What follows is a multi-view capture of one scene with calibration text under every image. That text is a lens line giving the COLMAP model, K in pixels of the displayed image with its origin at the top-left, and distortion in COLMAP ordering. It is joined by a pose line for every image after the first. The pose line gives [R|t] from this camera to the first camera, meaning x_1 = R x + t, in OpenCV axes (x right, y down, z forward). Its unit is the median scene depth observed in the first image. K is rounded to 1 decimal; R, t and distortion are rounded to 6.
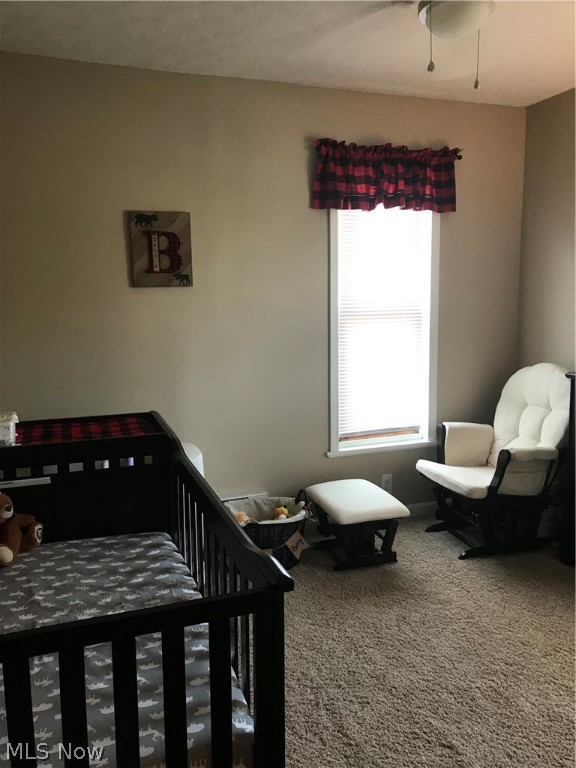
lens RADIAL K [[623.7, 0, 284.7], [0, 623.7, 382.3], [0, 0, 1]] dist [0.024853, -0.021848]
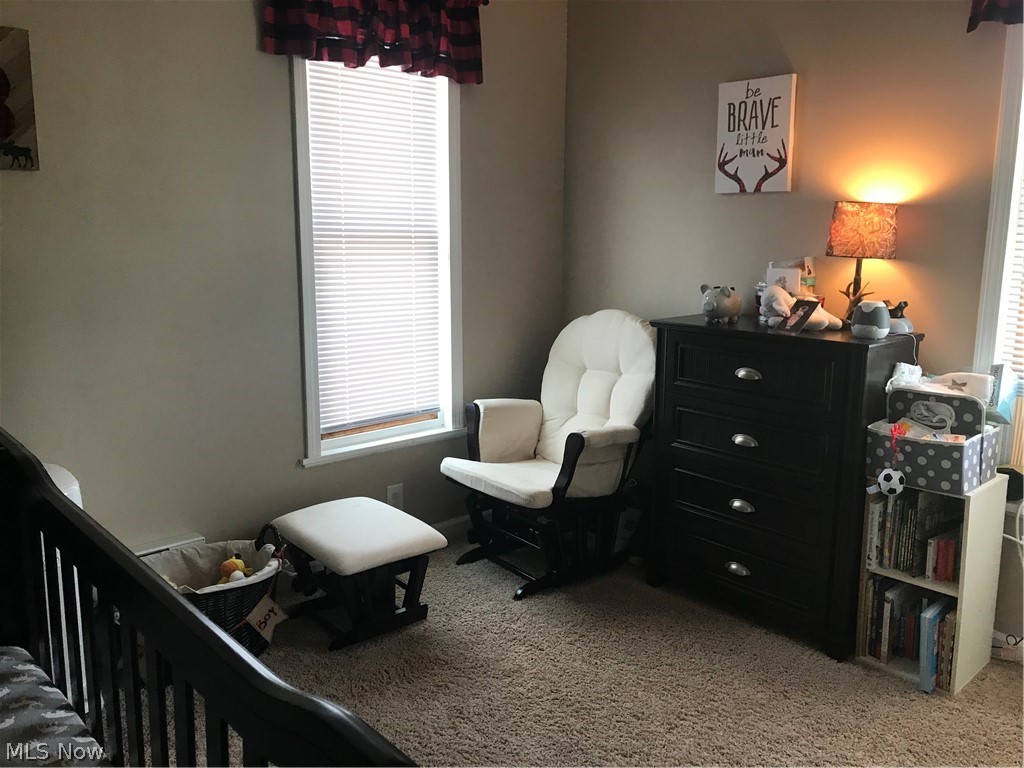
lens RADIAL K [[831.6, 0, 517.7], [0, 831.6, 376.5], [0, 0, 1]] dist [0.024853, -0.021848]
pose [[0.922946, -0.046086, 0.382160, -0.050370], [0.035208, 0.998752, 0.035413, 0.009743], [-0.383315, -0.019229, 0.923417, 0.171511]]
